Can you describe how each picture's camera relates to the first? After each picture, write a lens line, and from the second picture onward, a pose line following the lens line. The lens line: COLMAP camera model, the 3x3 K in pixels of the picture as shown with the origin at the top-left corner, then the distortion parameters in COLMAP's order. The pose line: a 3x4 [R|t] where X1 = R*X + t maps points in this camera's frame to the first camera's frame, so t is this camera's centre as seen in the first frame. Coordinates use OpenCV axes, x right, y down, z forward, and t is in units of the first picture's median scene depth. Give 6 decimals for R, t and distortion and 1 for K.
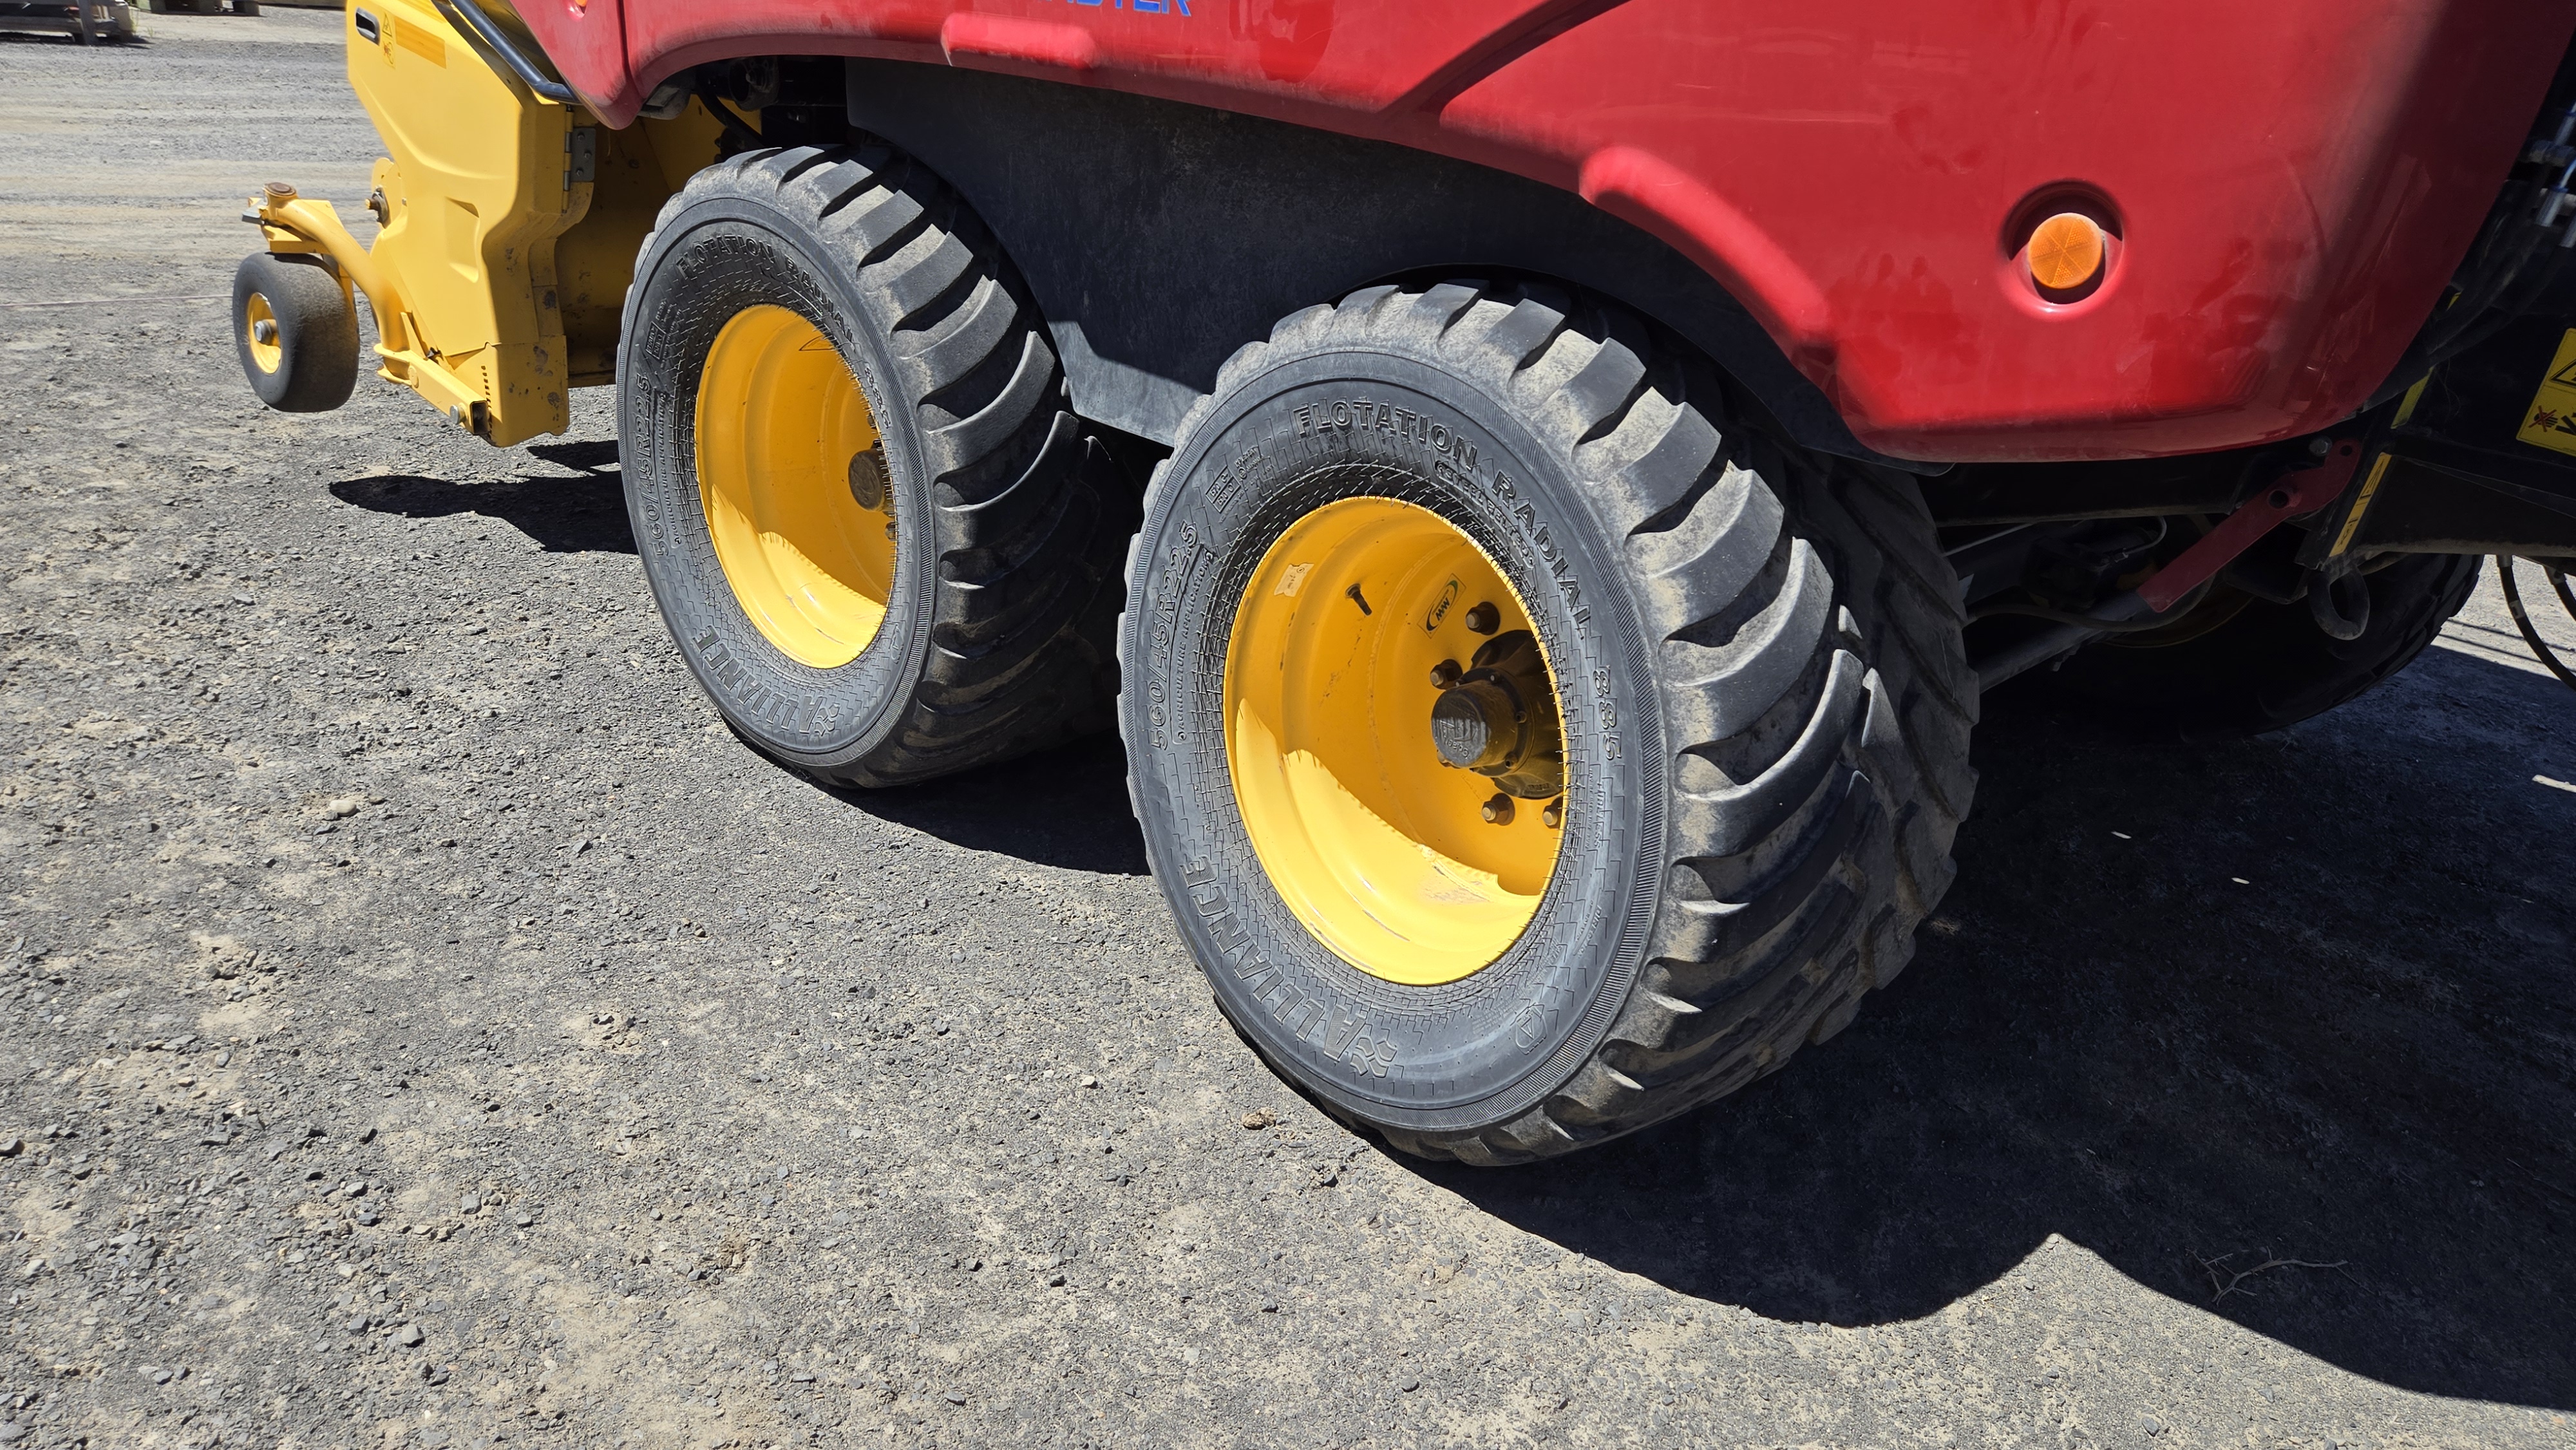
lens RADIAL K [[1731.0, 0, 1301.5], [0, 1731.0, 747.6], [0, 0, 1]] dist [0.064179, -0.049395]
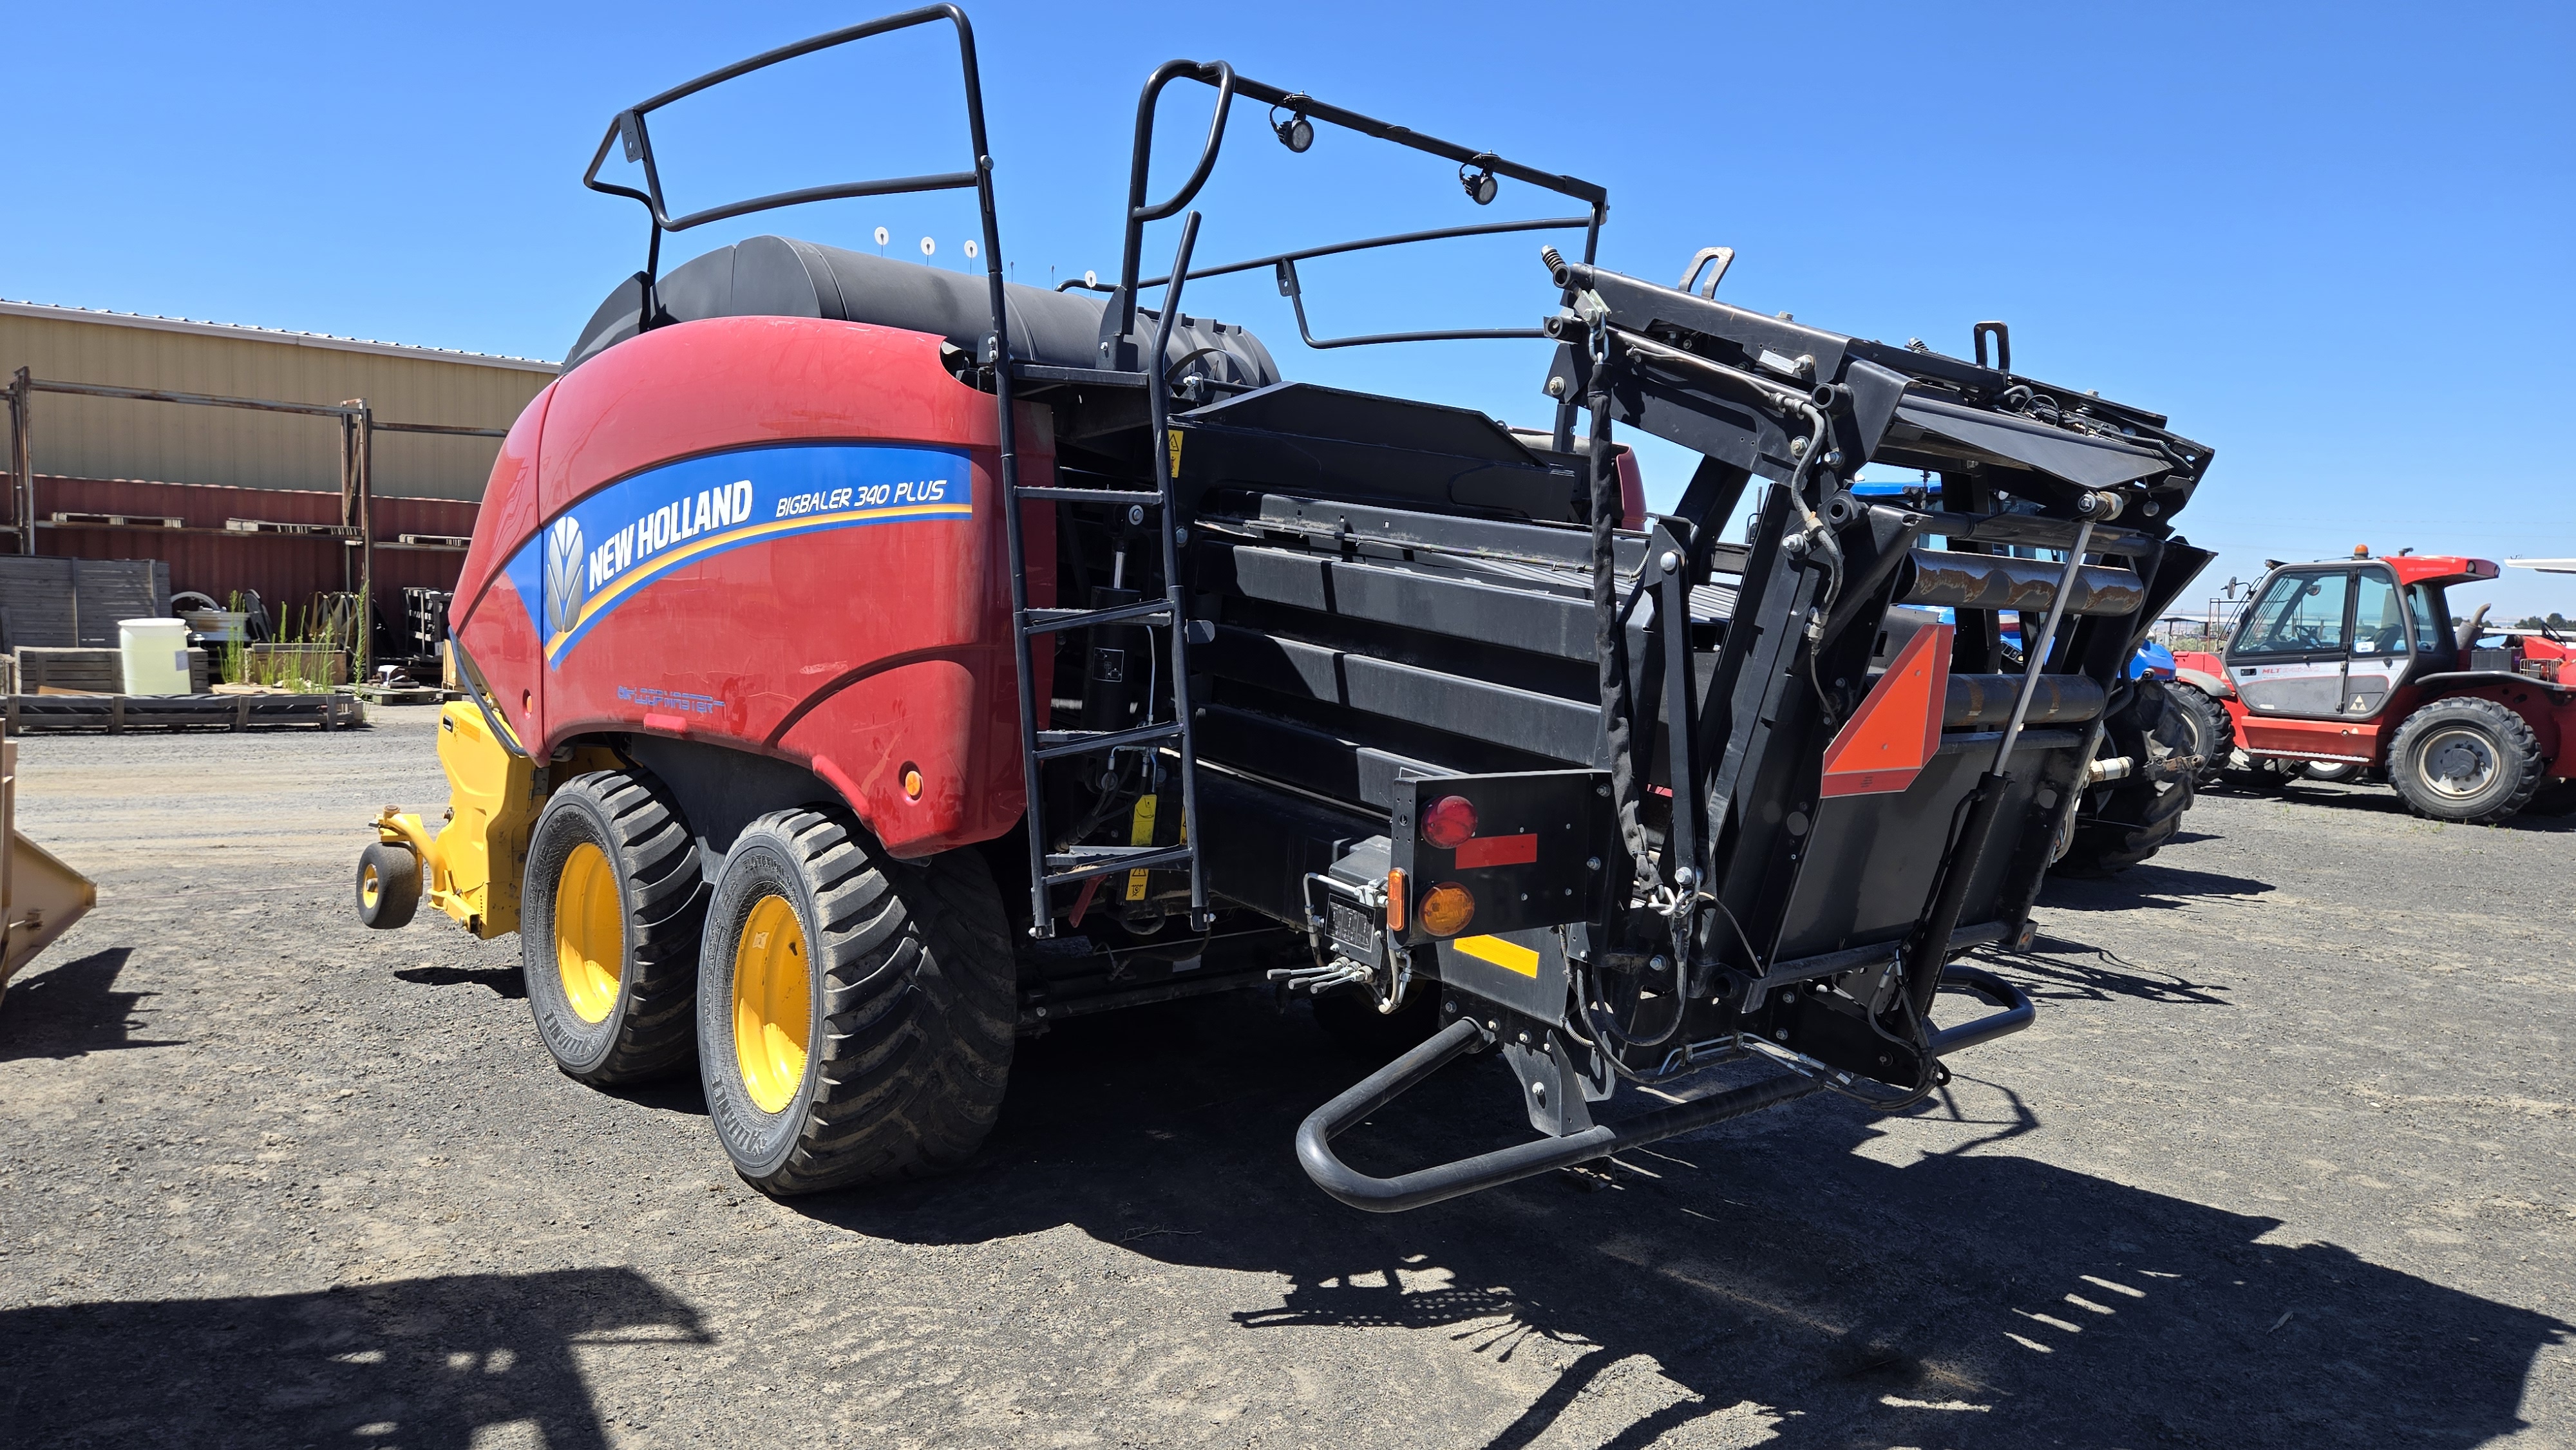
lens RADIAL K [[1731.0, 0, 1281.9], [0, 1731.0, 713.5], [0, 0, 1]] dist [0.064179, -0.049395]
pose [[0.995645, -0.049024, -0.079291, 0.676860], [0.018355, 0.937002, -0.348843, 0.335730], [0.091397, 0.345868, 0.933821, -0.900161]]
